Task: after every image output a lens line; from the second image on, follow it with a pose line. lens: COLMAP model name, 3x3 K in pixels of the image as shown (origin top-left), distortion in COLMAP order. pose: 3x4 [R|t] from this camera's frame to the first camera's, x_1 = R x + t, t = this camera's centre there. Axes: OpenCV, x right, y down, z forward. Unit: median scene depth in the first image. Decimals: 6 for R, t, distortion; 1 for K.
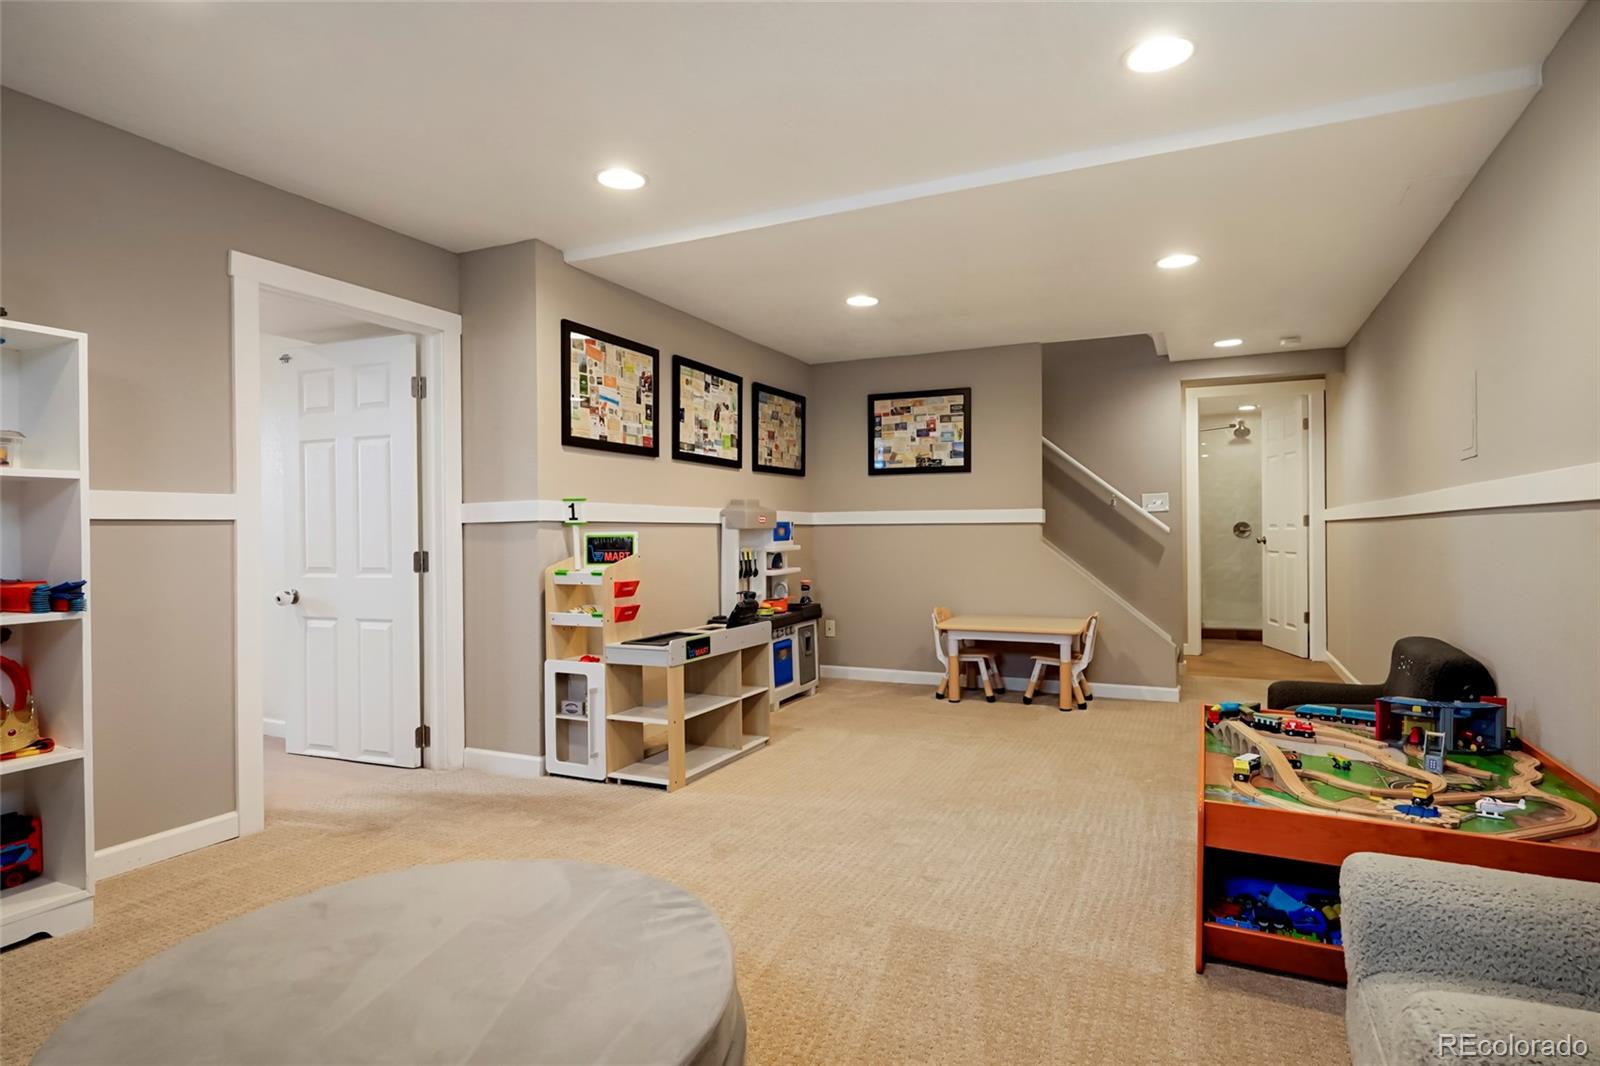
lens RADIAL K [[882.0, 0, 797.2], [0, 882.0, 535.4], [0, 0, 1]] dist [0.000887, 0.002949]
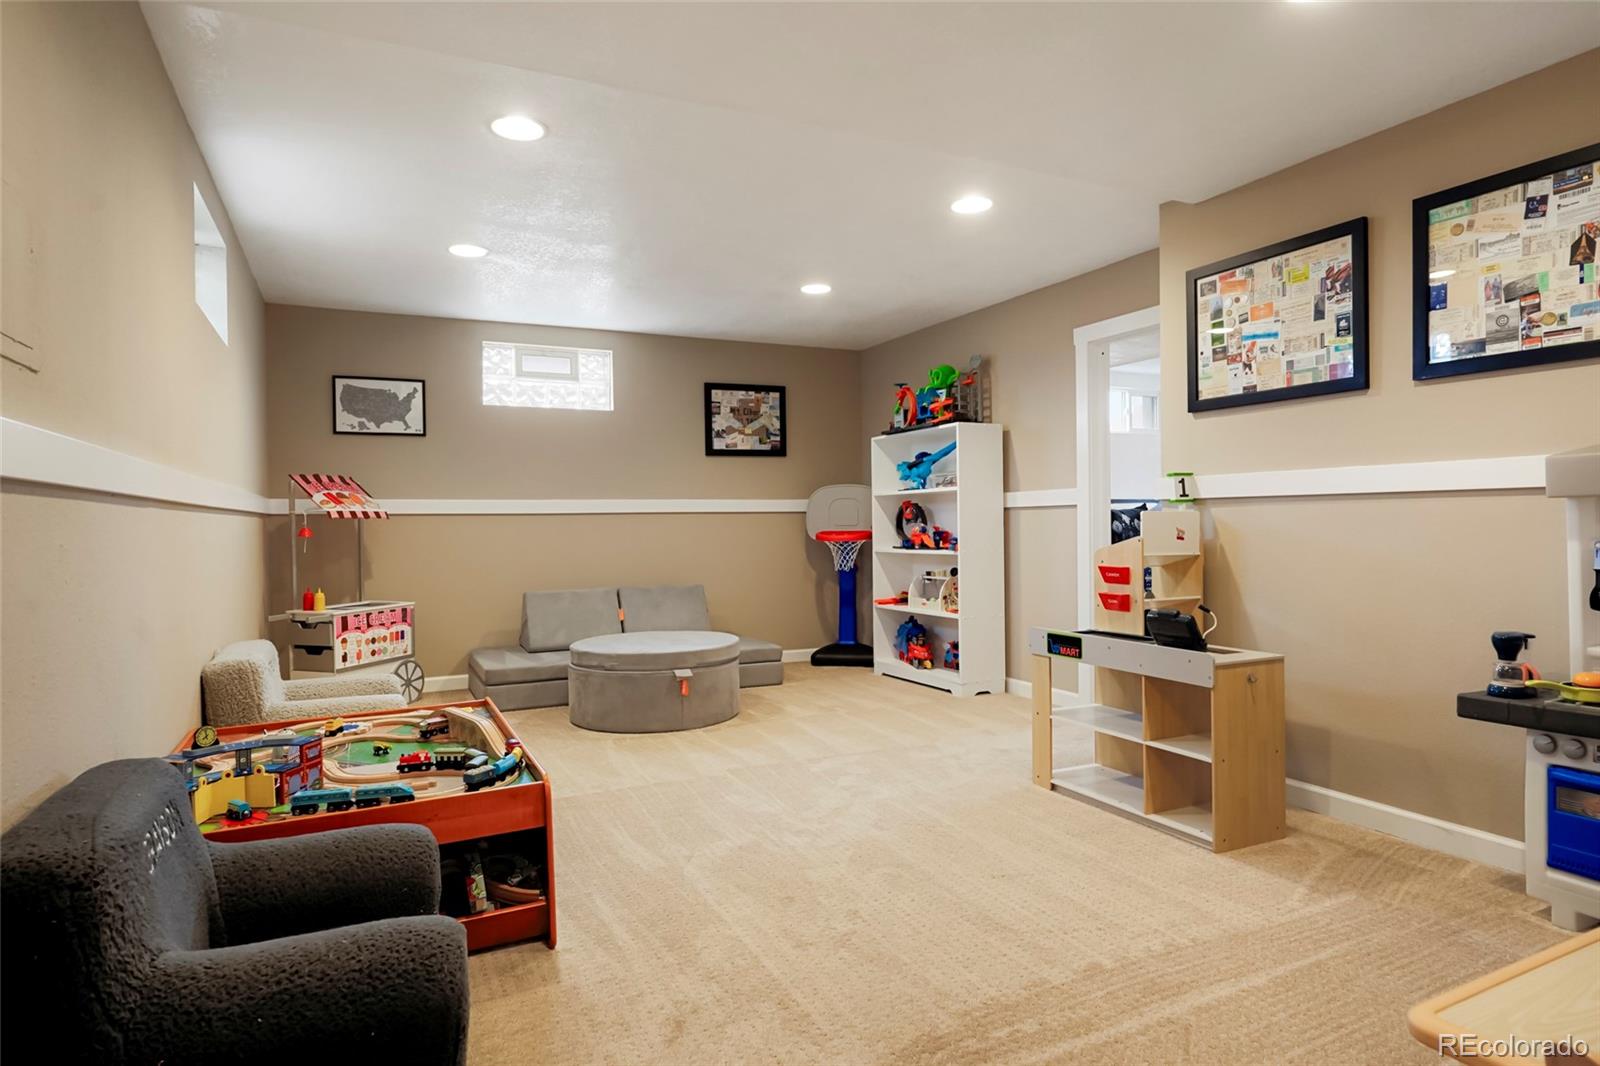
lens RADIAL K [[919.5, 0, 800.7], [0, 919.5, 527.6], [0, 0, 1]] dist [0.005589, 0.001320]
pose [[-0.638418, 0.017218, -0.769497, 0.634796], [0.010133, 0.999851, 0.013965, -0.003364], [0.769623, 0.001118, -0.638497, 1.165510]]
